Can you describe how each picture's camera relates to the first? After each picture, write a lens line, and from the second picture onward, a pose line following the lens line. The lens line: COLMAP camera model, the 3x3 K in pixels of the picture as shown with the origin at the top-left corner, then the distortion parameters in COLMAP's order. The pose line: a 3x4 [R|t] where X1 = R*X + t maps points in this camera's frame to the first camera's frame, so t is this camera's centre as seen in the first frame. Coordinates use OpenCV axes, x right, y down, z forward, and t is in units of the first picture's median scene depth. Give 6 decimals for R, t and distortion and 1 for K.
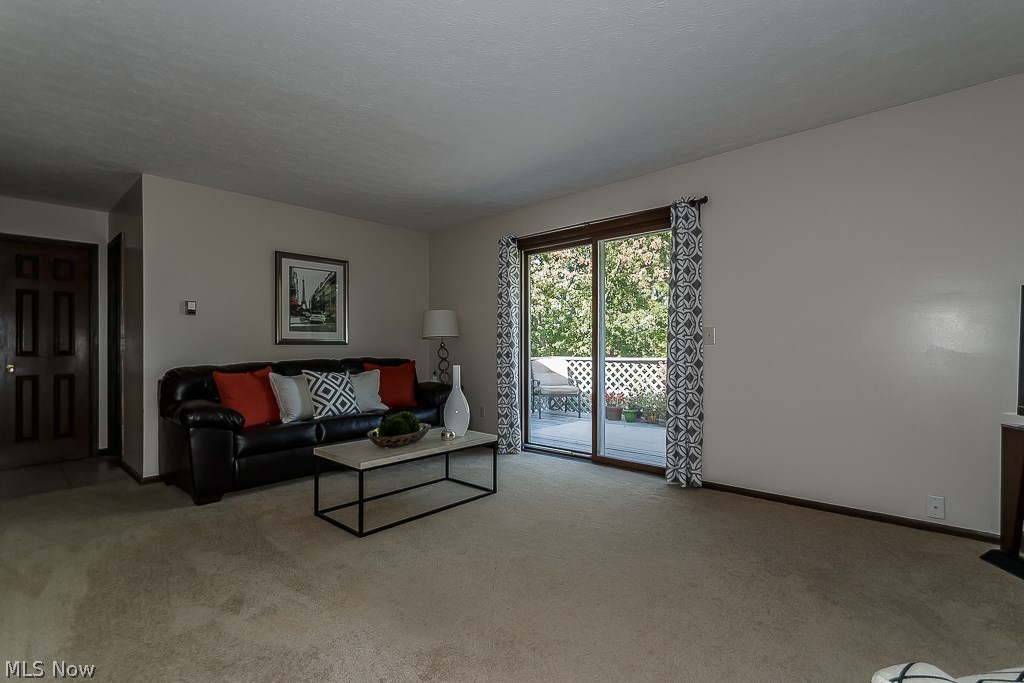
lens RADIAL K [[484.8, 0, 512.0], [0, 484.8, 341.5], [0, 0, 1]] dist [0.000068, 0.000050]
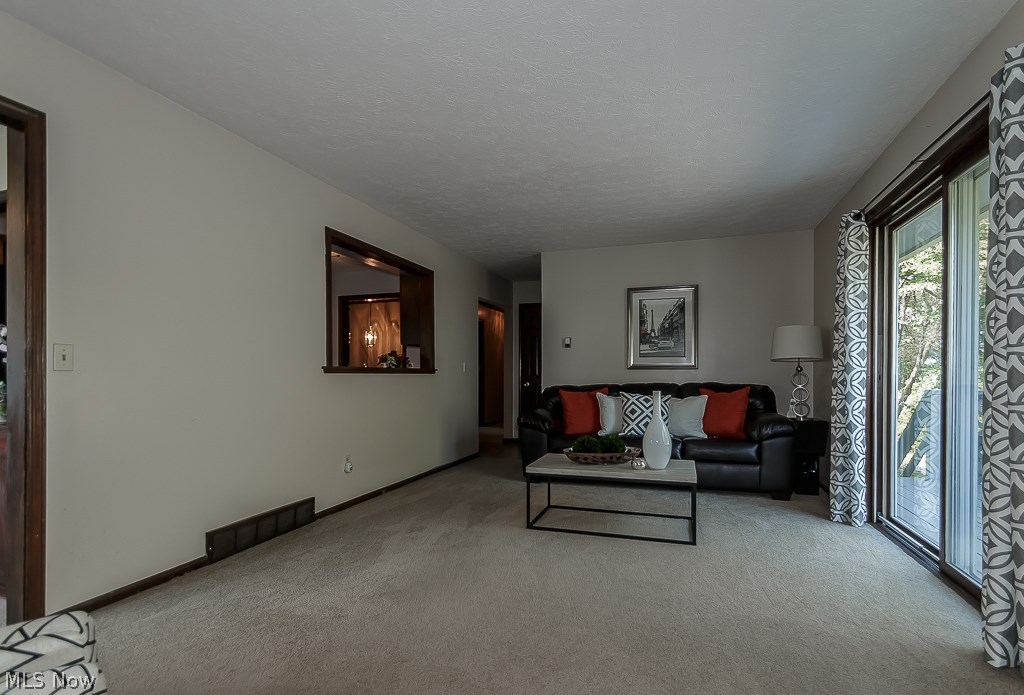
lens RADIAL K [[480.3, 0, 514.9], [0, 480.3, 372.4], [0, 0, 1]] dist [-0.001126, -0.000146]
pose [[0.398320, 0.002868, -0.917242, 0.455540], [0.008531, 0.999940, 0.006831, 0.003583], [0.917207, -0.010545, 0.398272, 0.293927]]
